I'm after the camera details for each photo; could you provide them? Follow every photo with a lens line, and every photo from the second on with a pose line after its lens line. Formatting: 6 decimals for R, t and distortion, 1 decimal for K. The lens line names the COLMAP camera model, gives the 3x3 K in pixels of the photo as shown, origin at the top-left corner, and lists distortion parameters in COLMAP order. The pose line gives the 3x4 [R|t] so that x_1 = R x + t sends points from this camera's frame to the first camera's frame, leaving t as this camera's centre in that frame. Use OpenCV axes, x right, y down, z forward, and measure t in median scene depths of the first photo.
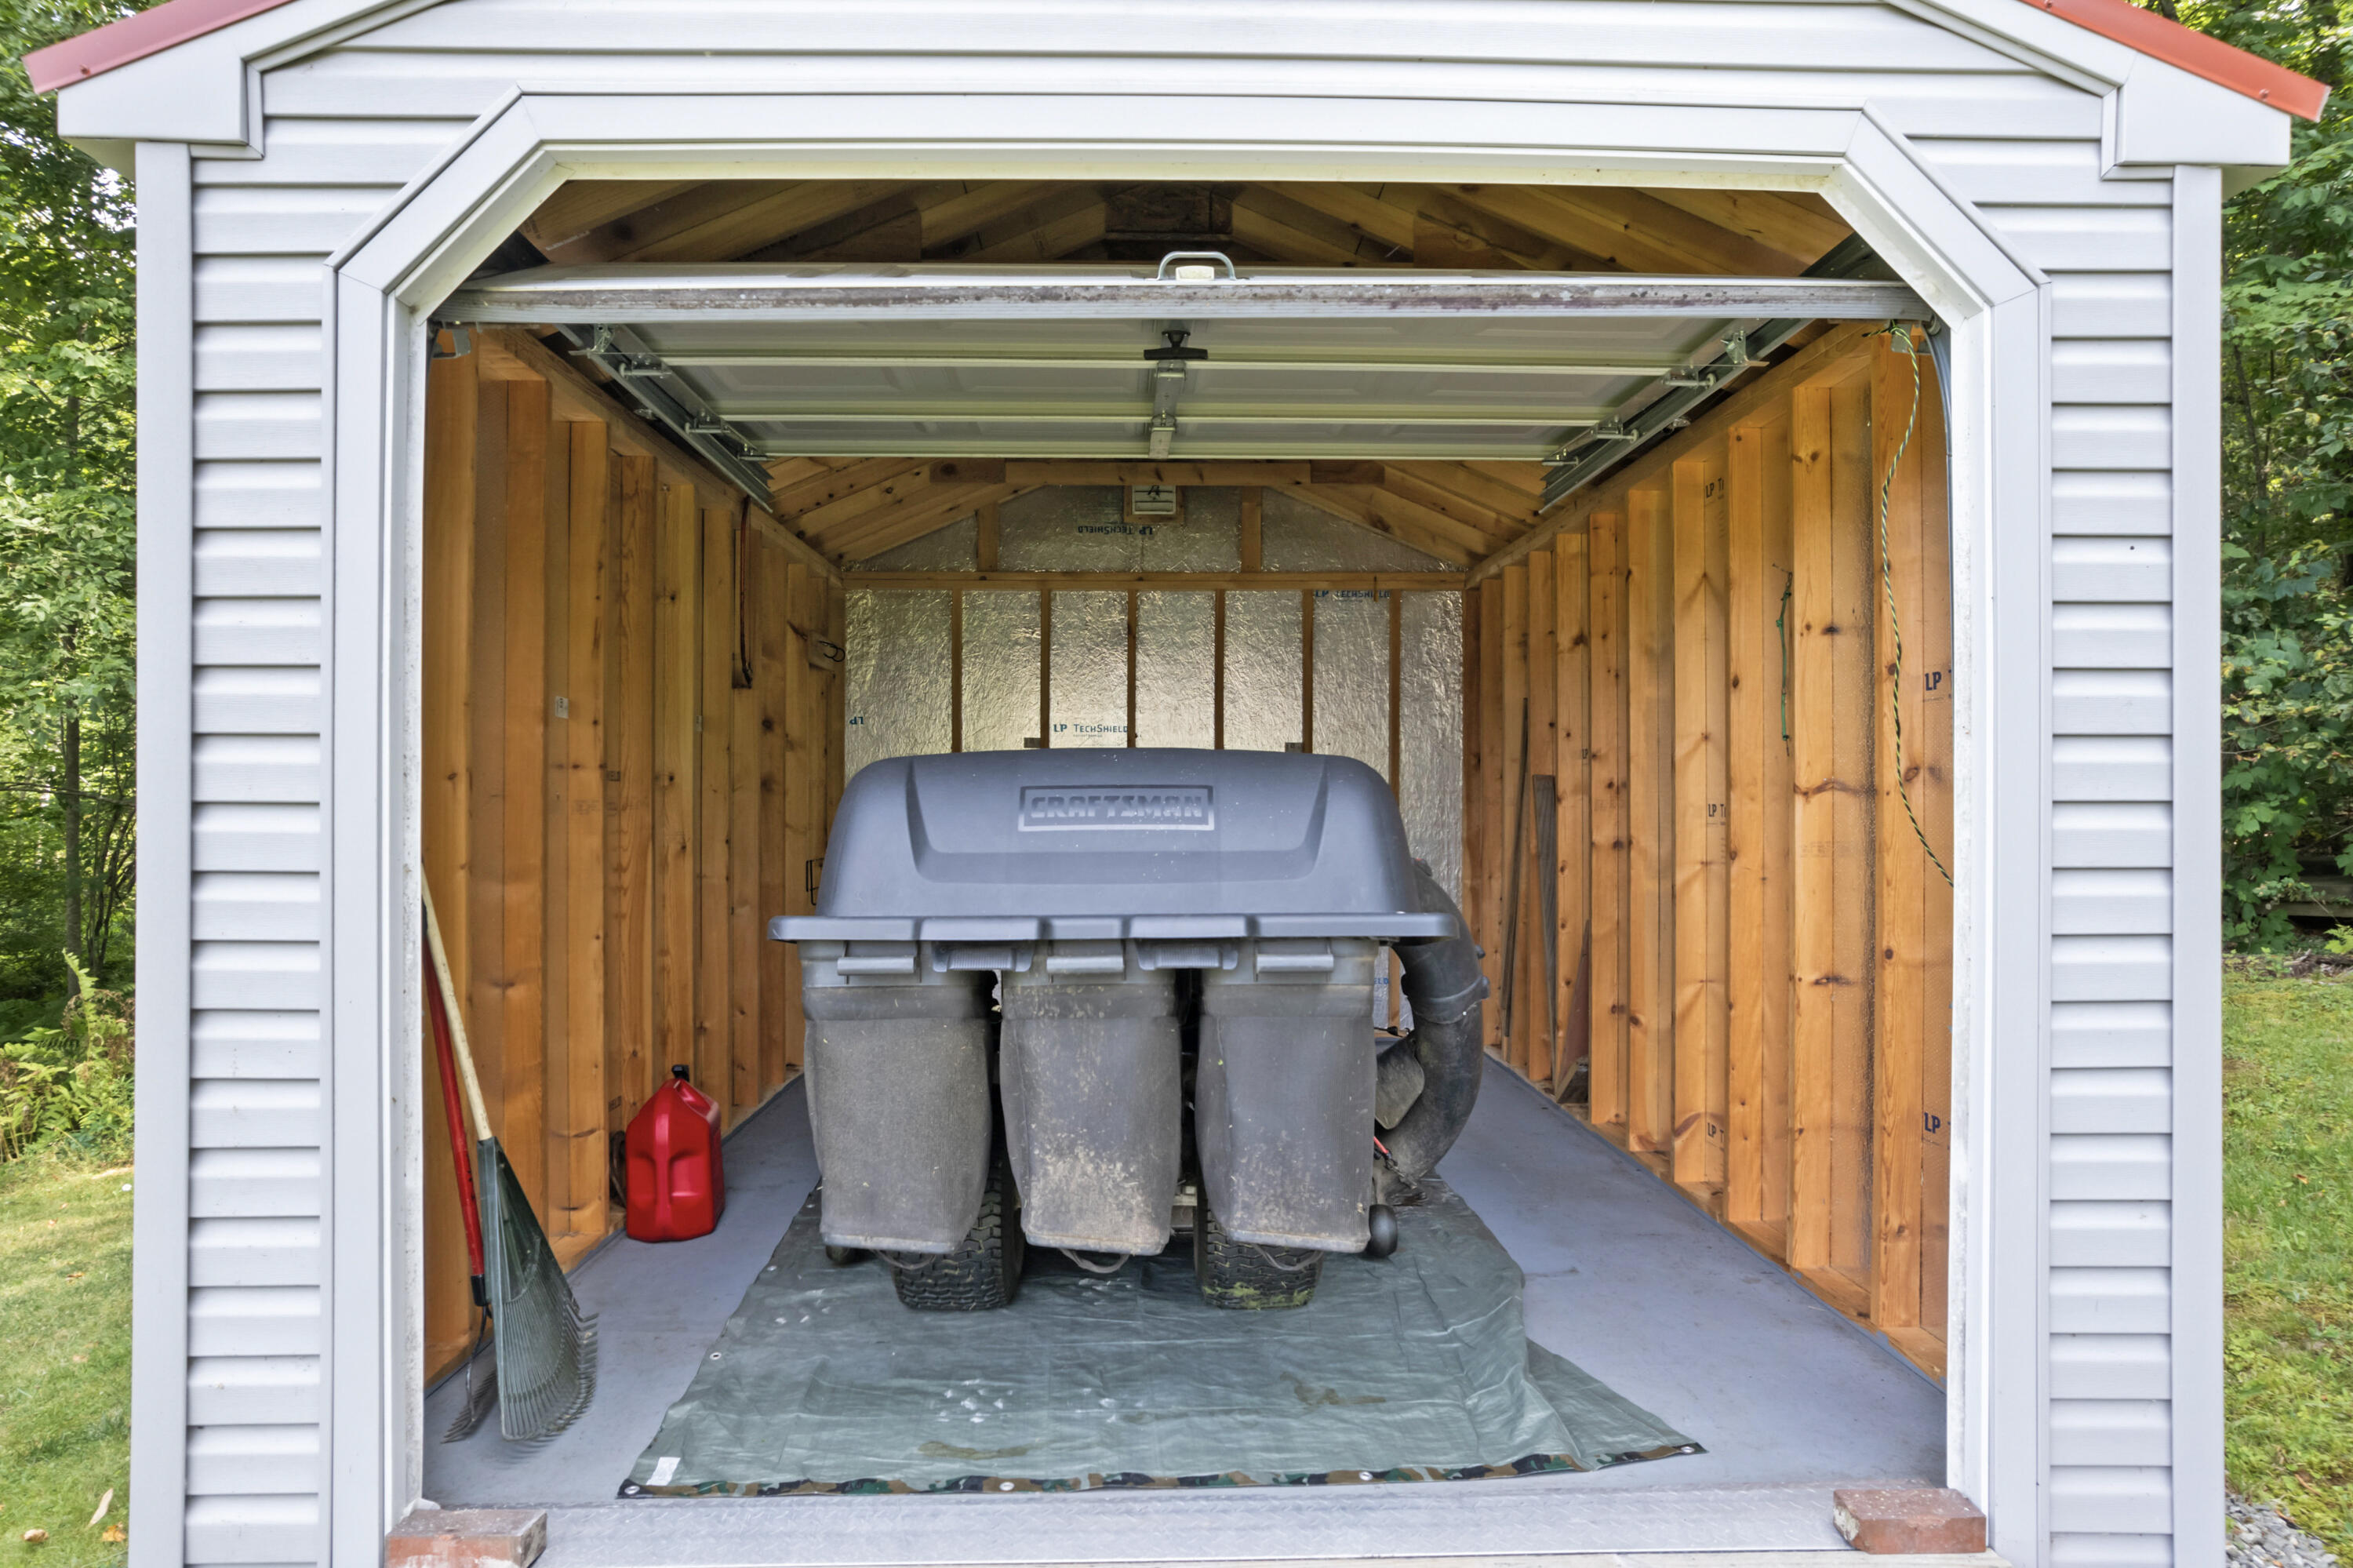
lens RADIAL K [[1519.3, 0, 1180.9], [0, 1519.3, 792.4], [0, 0, 1]] dist [-0.073216, 0.071157]
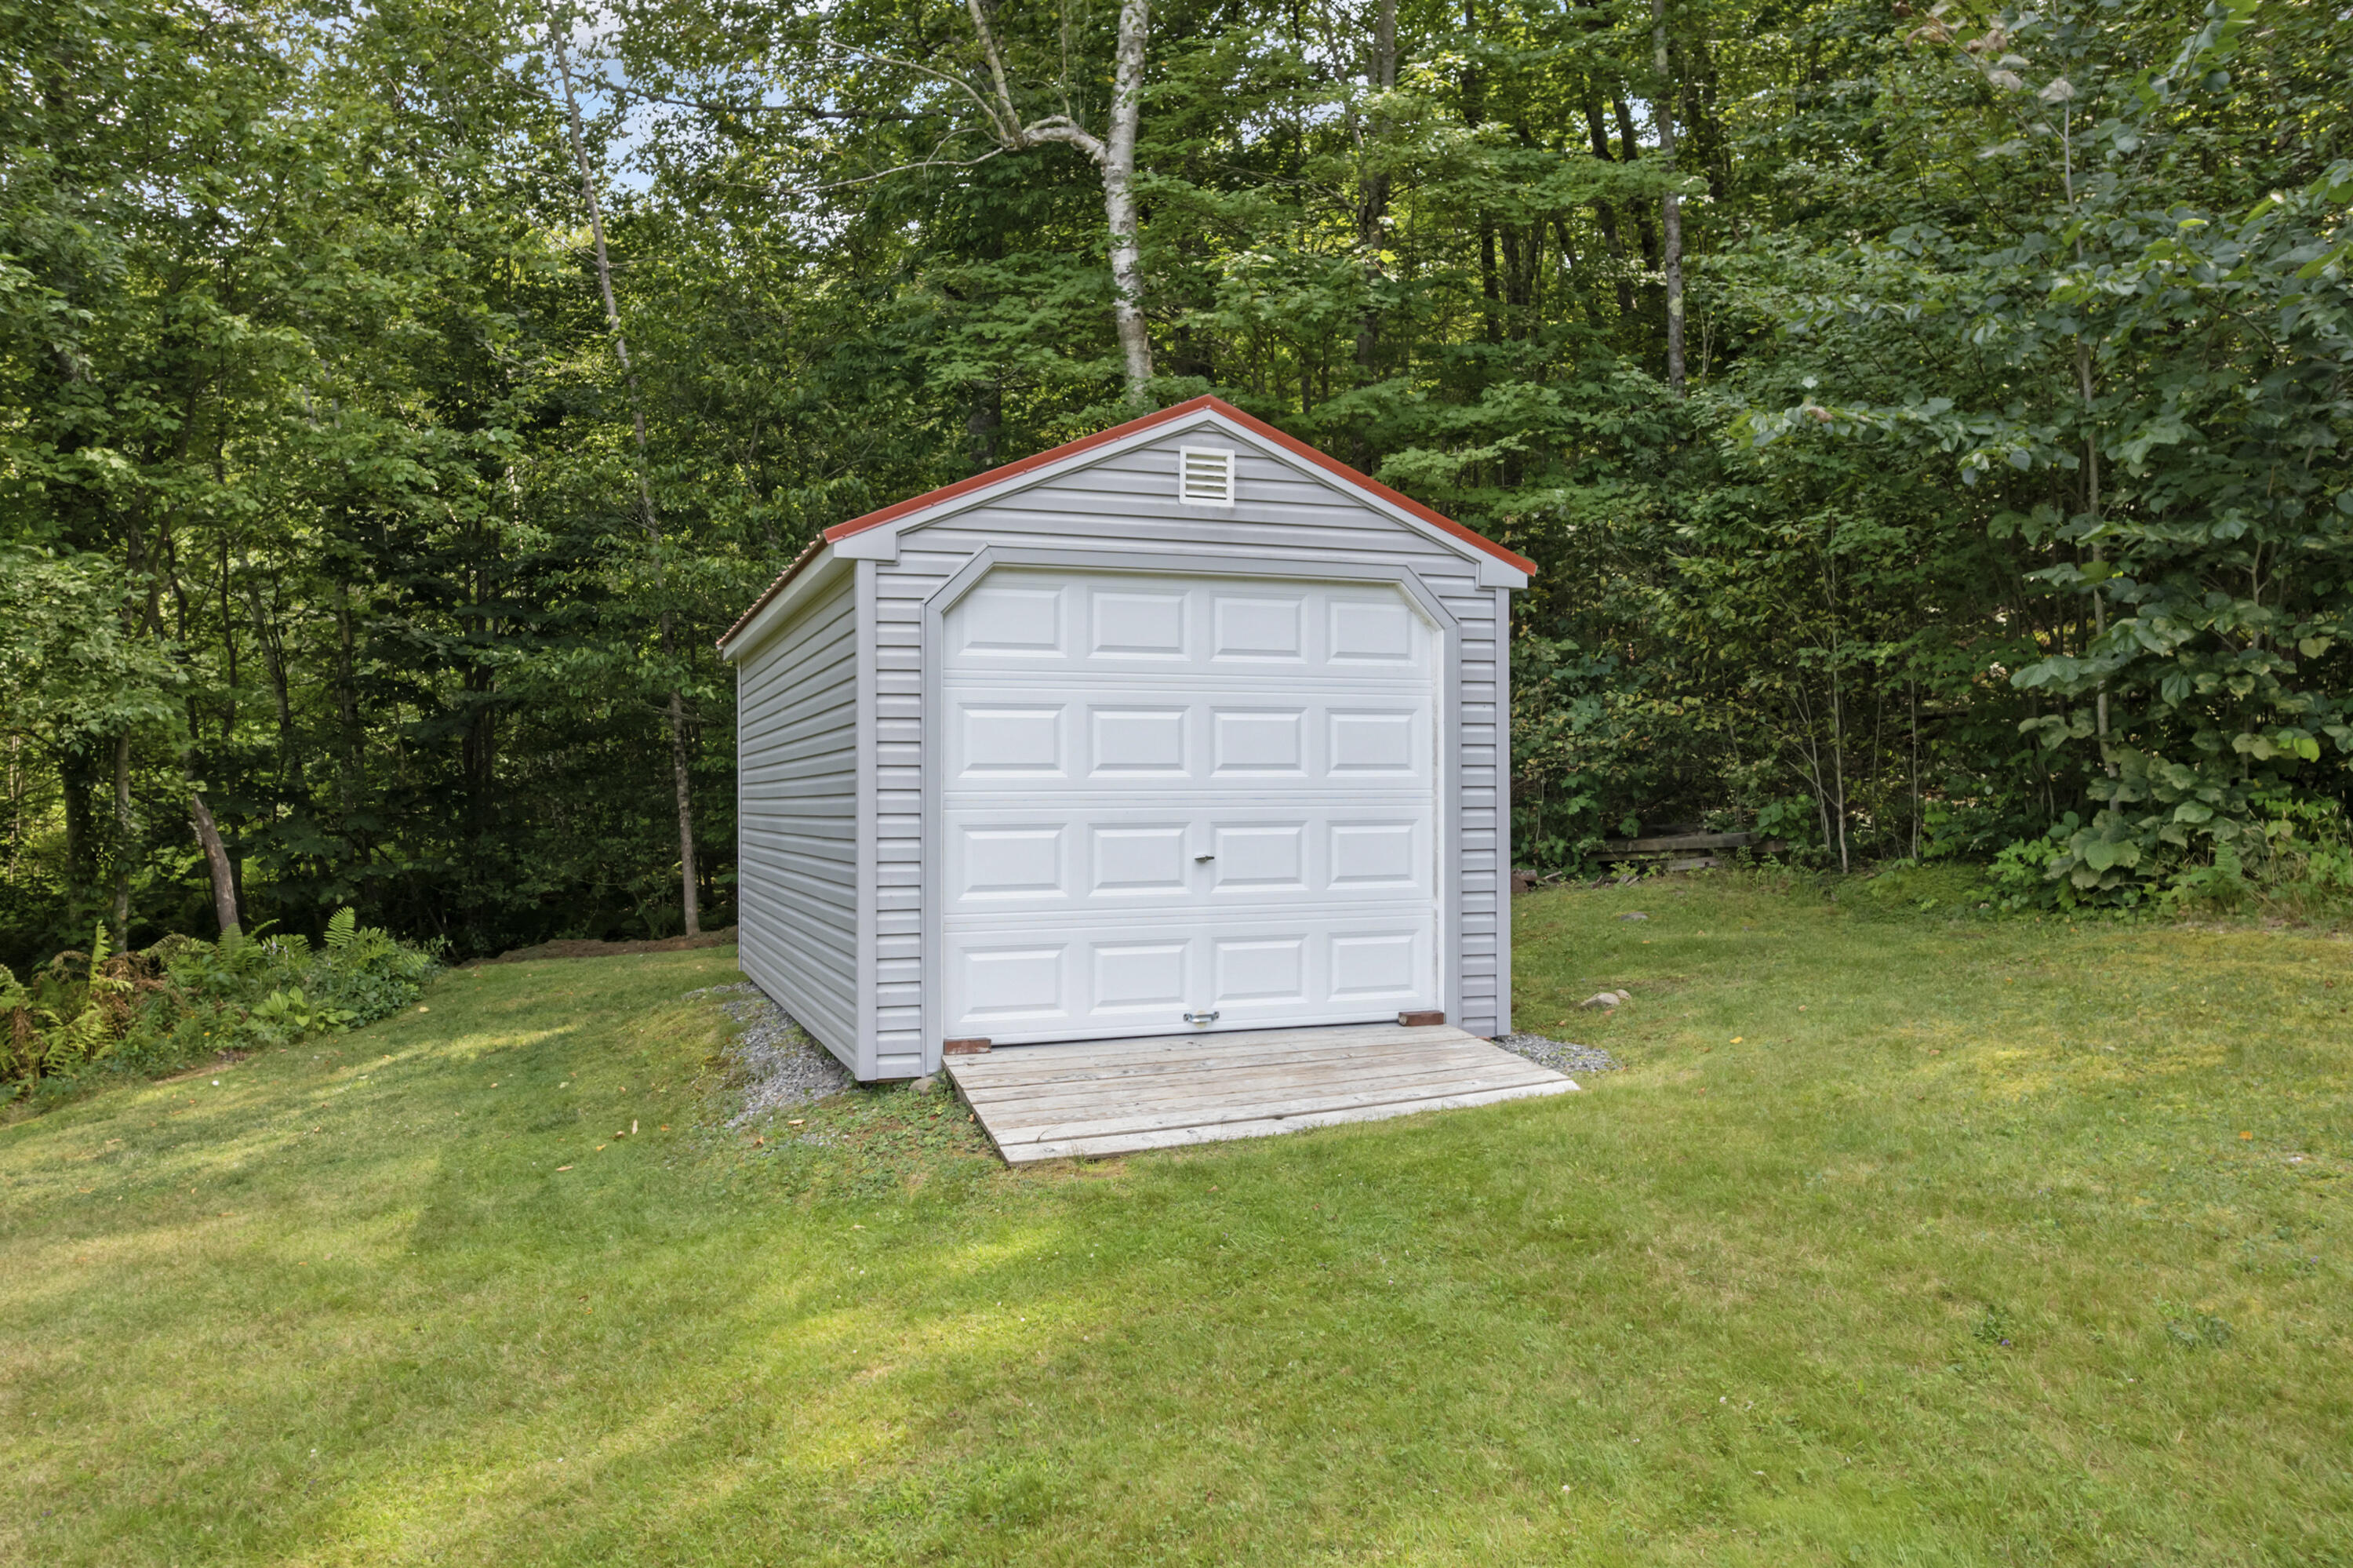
lens RADIAL K [[1519.3, 0, 1180.9], [0, 1519.3, 792.4], [0, 0, 1]] dist [-0.073216, 0.071157]
pose [[0.947618, 0.001684, 0.319401, -0.954459], [-0.003132, 0.999987, 0.004018, -0.005261], [-0.319390, -0.004808, 0.947611, -1.765798]]
